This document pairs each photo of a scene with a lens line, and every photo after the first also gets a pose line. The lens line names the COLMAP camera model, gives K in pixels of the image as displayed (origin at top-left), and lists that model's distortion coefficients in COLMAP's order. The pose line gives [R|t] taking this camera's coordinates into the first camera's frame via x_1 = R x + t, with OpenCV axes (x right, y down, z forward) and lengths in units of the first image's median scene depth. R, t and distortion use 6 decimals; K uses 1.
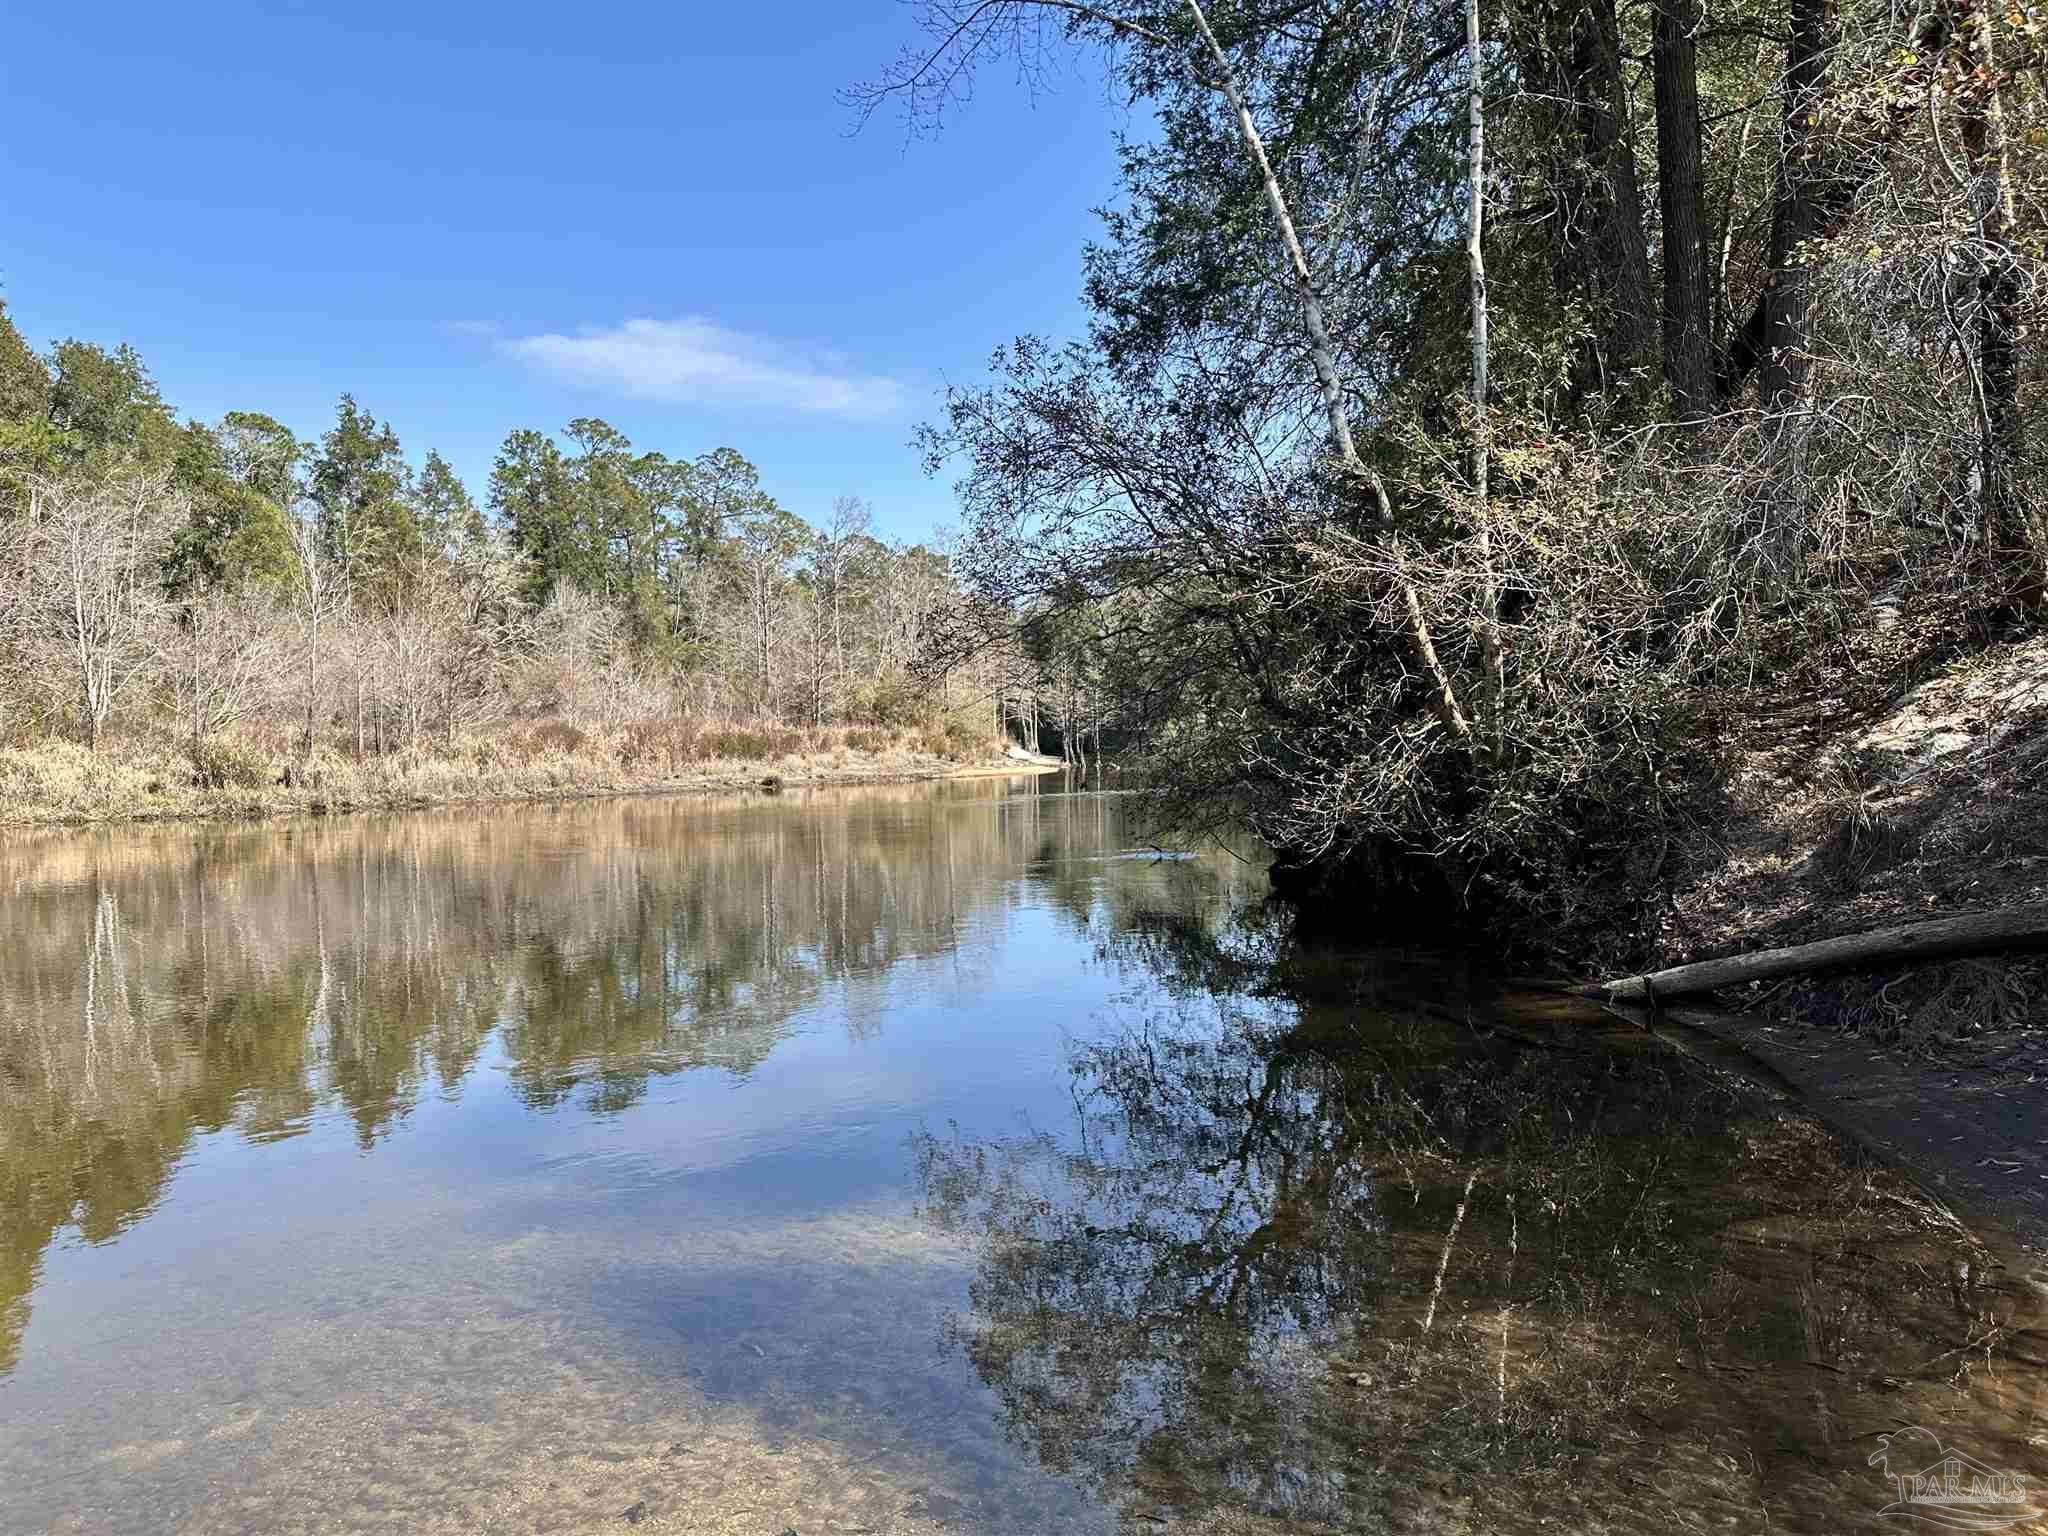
lens RADIAL K [[1344.7, 0, 1036.3], [0, 1344.7, 777.1], [0, 0, 1]] dist [-0.022948, -0.022873]
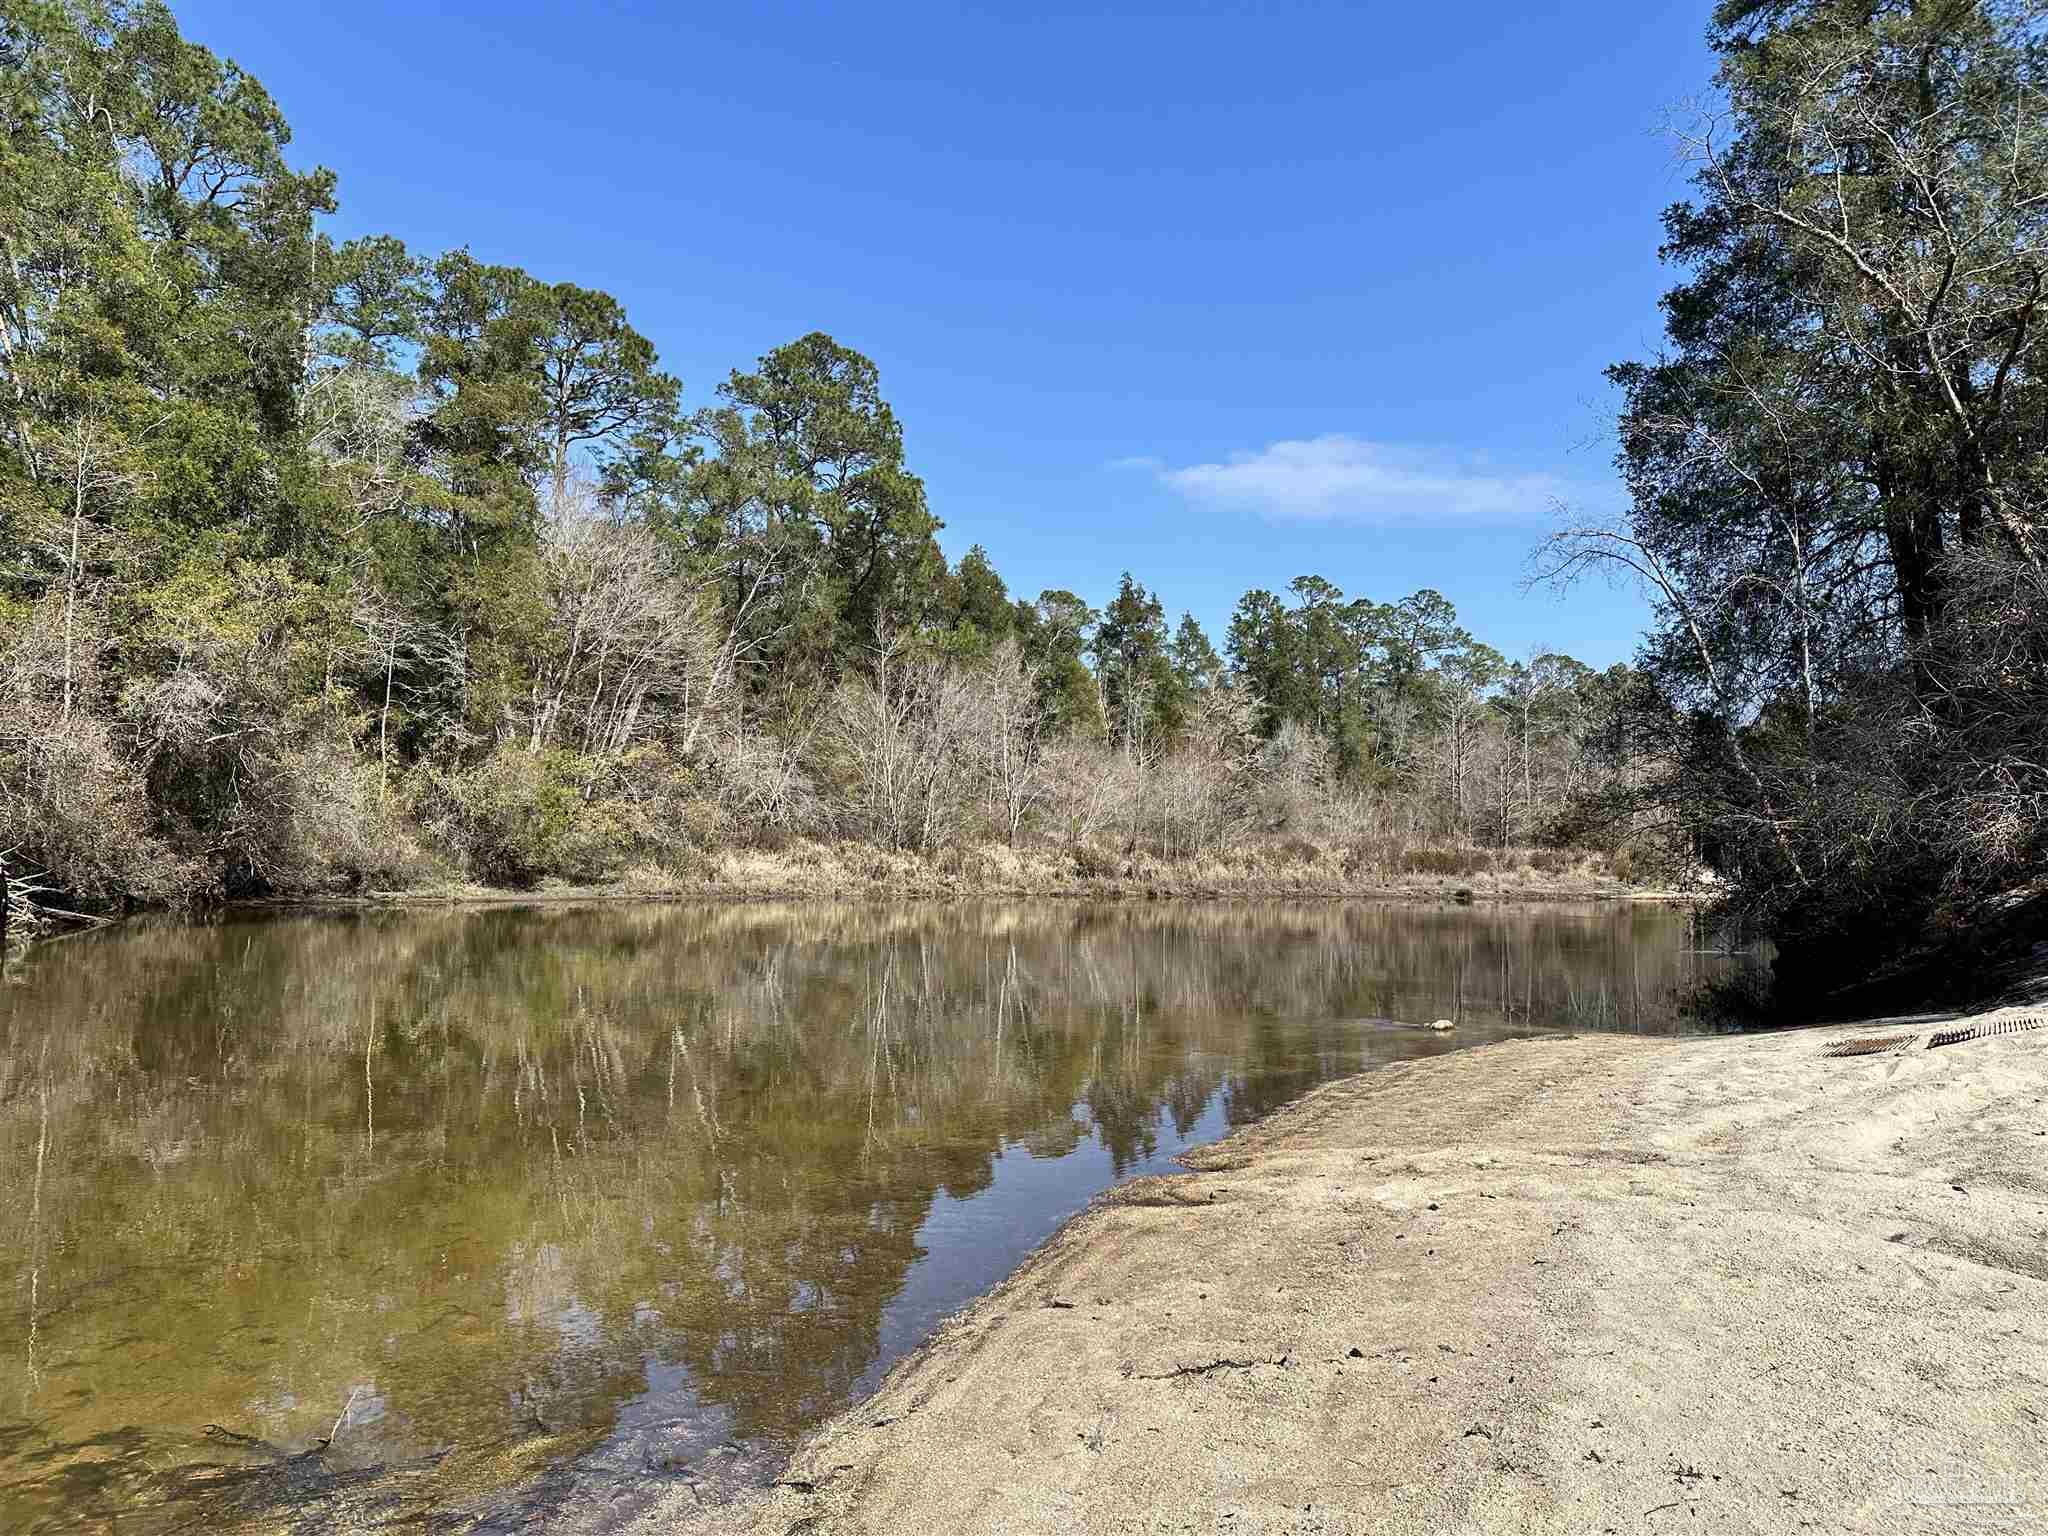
lens RADIAL K [[1344.7, 0, 1041.8], [0, 1344.7, 755.5], [0, 0, 1]] dist [-0.022948, -0.022873]
pose [[0.878732, 0.003924, -0.477299, 0.033096], [-0.051197, 0.994972, -0.086077, 0.002174], [0.474562, 0.100075, 0.874515, -0.184087]]
